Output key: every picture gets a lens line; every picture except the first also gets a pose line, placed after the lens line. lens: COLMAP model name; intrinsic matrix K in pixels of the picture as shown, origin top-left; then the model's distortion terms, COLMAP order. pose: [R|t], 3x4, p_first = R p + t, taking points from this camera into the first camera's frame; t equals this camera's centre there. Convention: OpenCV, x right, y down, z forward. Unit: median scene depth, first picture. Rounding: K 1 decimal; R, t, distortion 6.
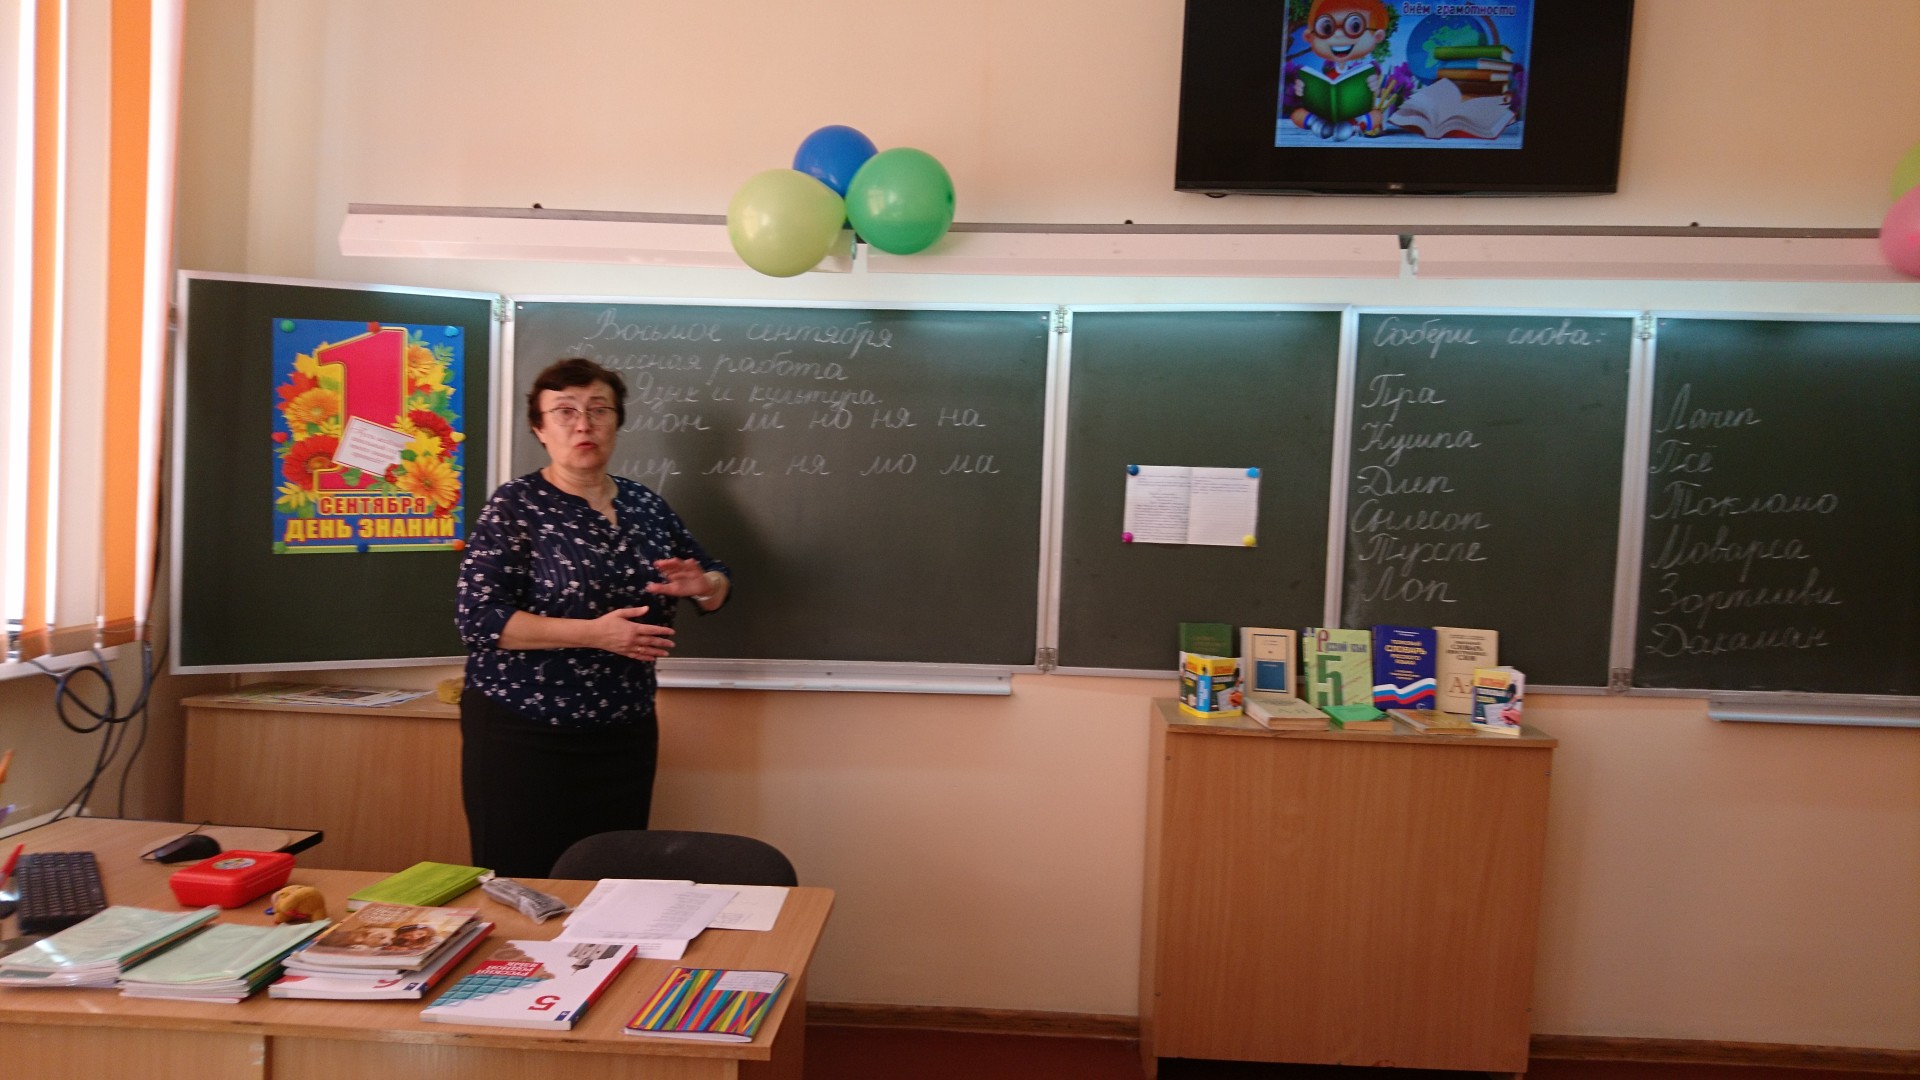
lens RADIAL K [[1221.1, 0, 954.4], [0, 1221.1, 567.7], [0, 0, 1]] dist [0.113389, -0.172073]
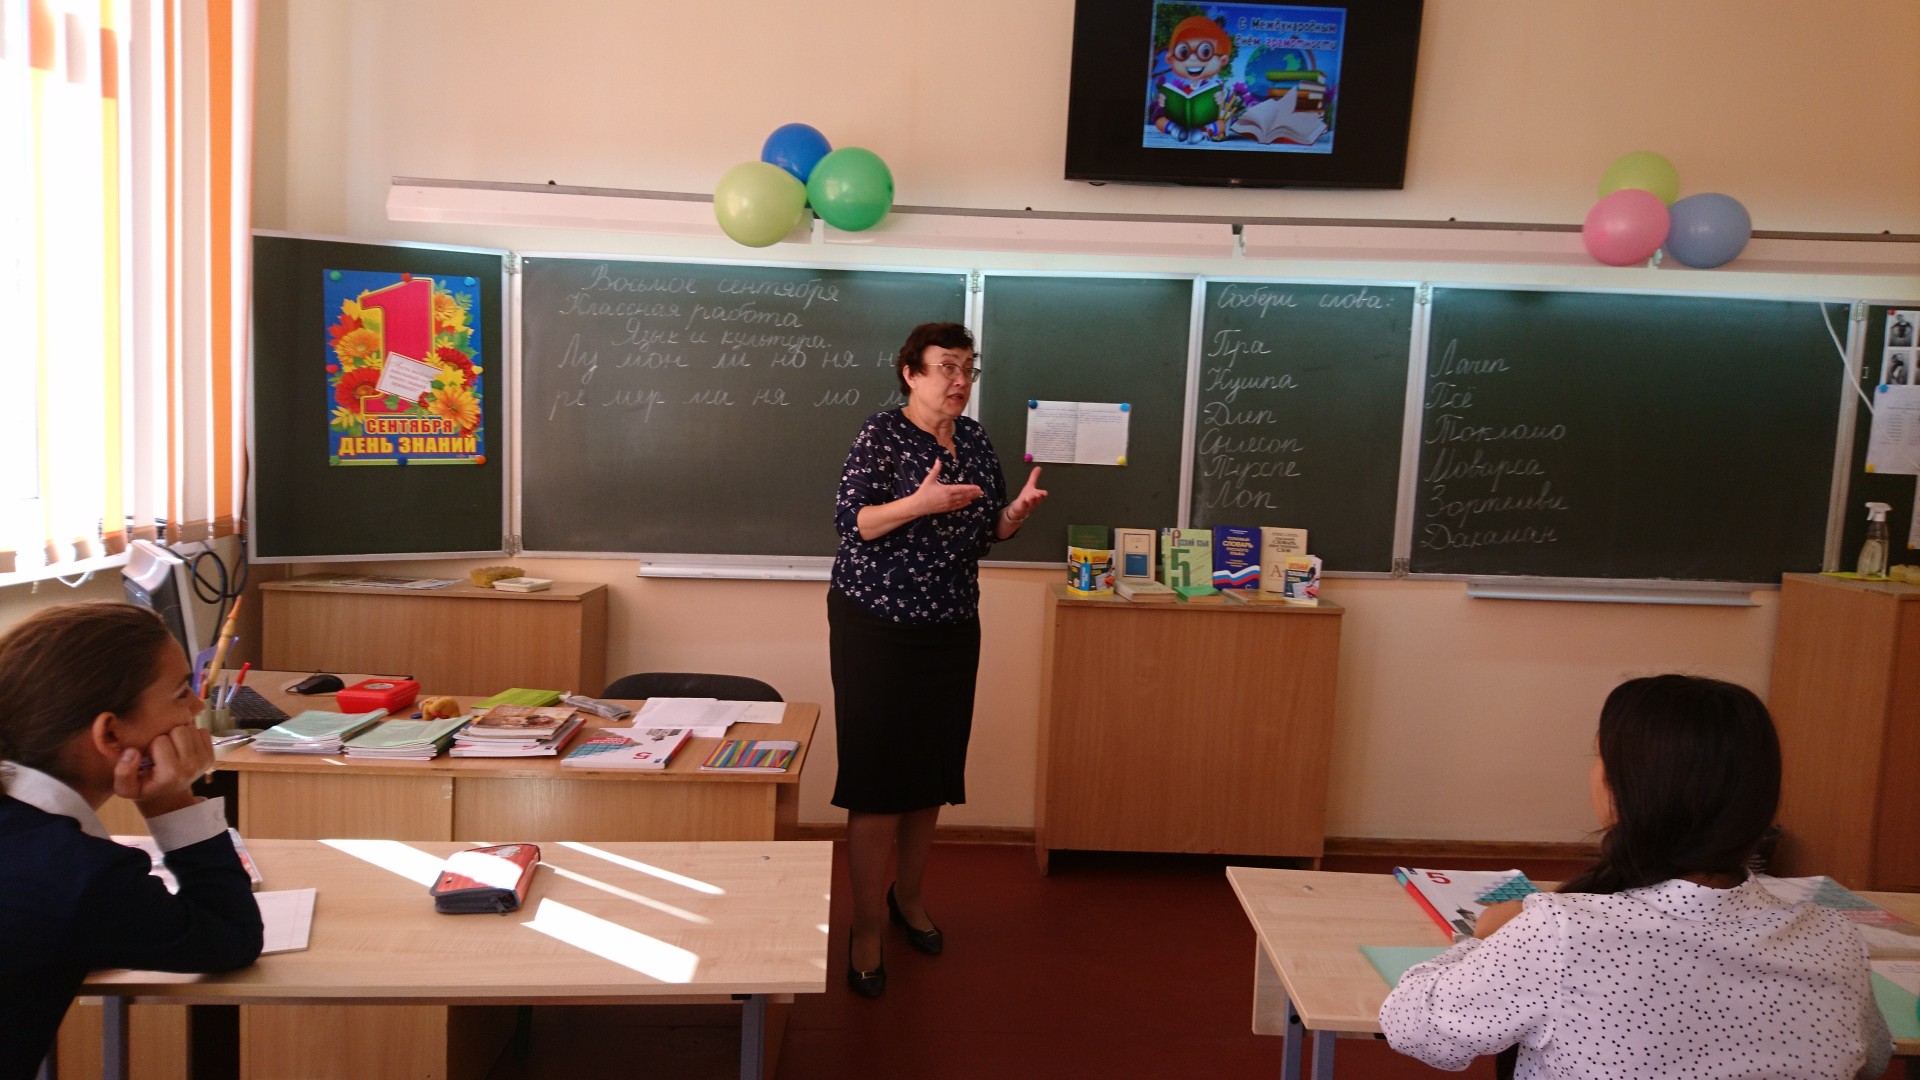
lens RADIAL K [[1314.0, 0, 964.6], [0, 1314.0, 563.9], [0, 0, 1]] dist [0.138665, -0.233568]
pose [[0.995802, -0.003001, 0.091489, -0.048880], [-0.001112, 0.998992, 0.044872, 0.025035], [-0.091531, -0.044785, 0.994795, -0.356873]]
